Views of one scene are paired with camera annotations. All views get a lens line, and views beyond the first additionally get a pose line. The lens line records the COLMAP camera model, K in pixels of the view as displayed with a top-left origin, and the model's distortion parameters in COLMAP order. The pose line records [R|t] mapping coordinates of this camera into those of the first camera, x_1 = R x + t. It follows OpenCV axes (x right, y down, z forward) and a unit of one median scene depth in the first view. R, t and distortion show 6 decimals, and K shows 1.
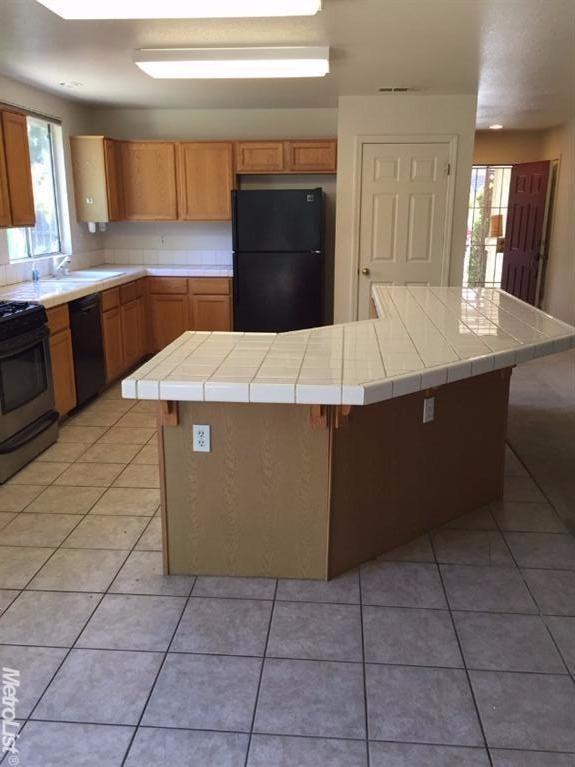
lens RADIAL K [[661.3, 0, 290.7], [0, 661.3, 388.1], [0, 0, 1]] dist [0.054932, -0.076196]
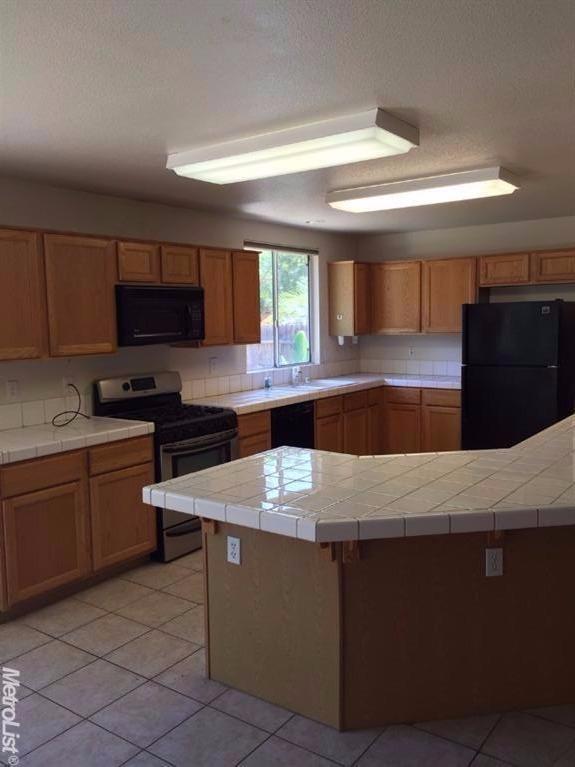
lens RADIAL K [[661.3, 0, 291.6], [0, 661.3, 382.8], [0, 0, 1]] dist [0.054932, -0.076196]
pose [[0.852463, 0.035042, -0.521613, 0.211681], [-0.115637, 0.985676, -0.122767, -0.029626], [0.509839, 0.164972, 0.844304, 0.047896]]
